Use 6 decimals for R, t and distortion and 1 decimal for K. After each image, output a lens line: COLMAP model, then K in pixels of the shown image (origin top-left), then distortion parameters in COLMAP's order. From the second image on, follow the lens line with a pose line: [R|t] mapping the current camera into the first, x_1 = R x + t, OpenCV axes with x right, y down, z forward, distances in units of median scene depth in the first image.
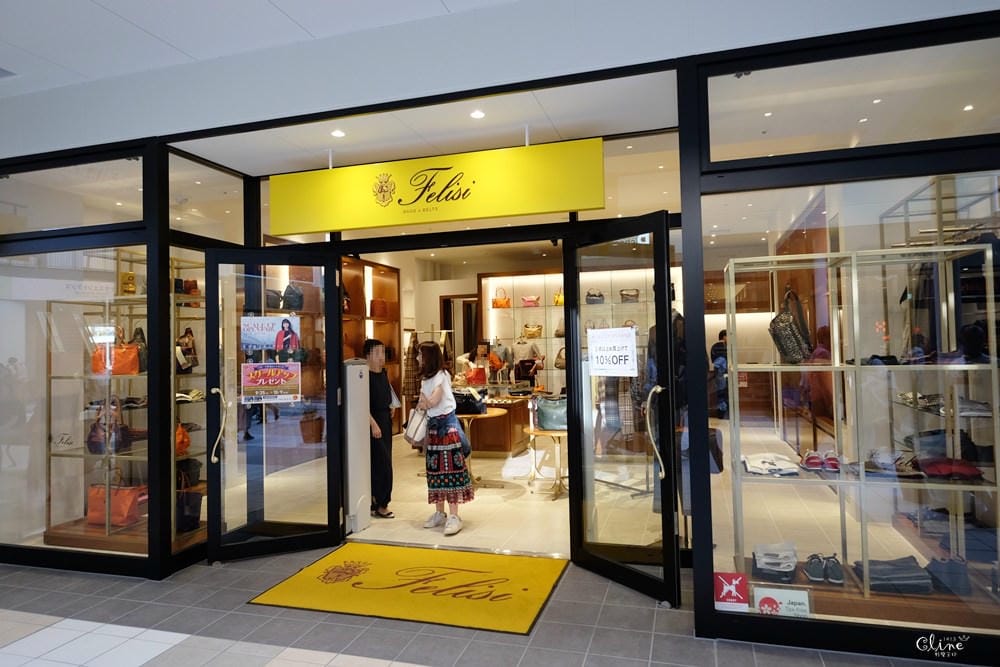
lens RADIAL K [[636.6, 0, 496.3], [0, 636.6, 328.6], [0, 0, 1]] dist [0.006217, 0.000574]
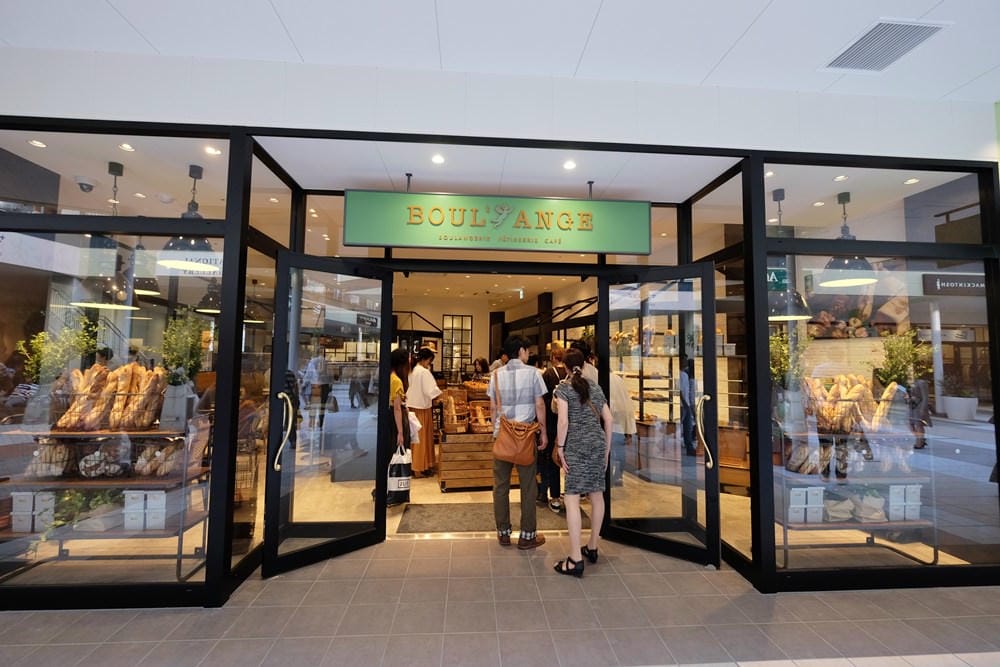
lens RADIAL K [[440.6, 0, 496.6], [0, 440.6, 328.2], [0, 0, 1]] dist [-0.000771, -0.000017]
pose [[0.933605, 0.059151, 0.353387, -0.390563], [-0.045319, 0.997852, -0.047298, 0.012681], [-0.355426, 0.028142, 0.934281, 0.257362]]
